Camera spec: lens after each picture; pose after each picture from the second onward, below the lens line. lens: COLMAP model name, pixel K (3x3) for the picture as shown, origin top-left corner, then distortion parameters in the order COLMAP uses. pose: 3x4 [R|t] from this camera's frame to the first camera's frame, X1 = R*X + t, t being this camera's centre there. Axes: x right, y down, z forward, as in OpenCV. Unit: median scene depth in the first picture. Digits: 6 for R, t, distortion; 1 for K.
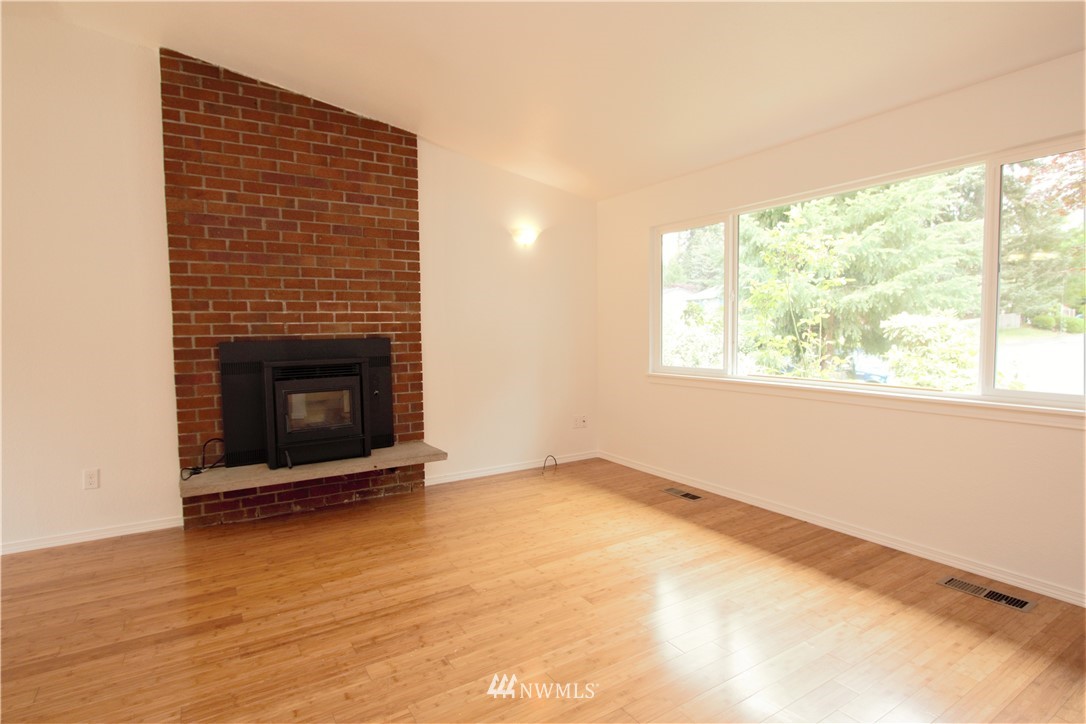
lens RADIAL K [[562.9, 0, 543.0], [0, 562.9, 362.0], [0, 0, 1]] dist [-0.017939, 0.001034]
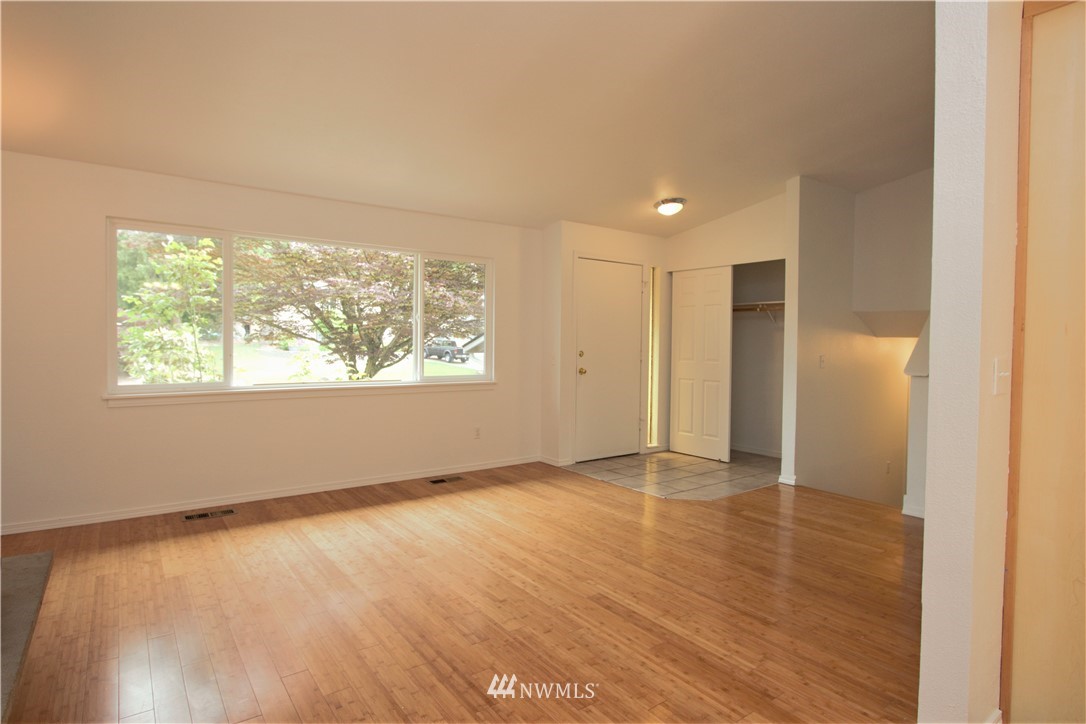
lens RADIAL K [[562.9, 0, 543.0], [0, 562.9, 362.0], [0, 0, 1]] dist [-0.017939, 0.001034]
pose [[-0.082512, -0.025708, 0.996258, -1.152438], [0.048764, 0.998366, 0.029801, -0.041067], [-0.995396, 0.051040, -0.081124, 0.773015]]
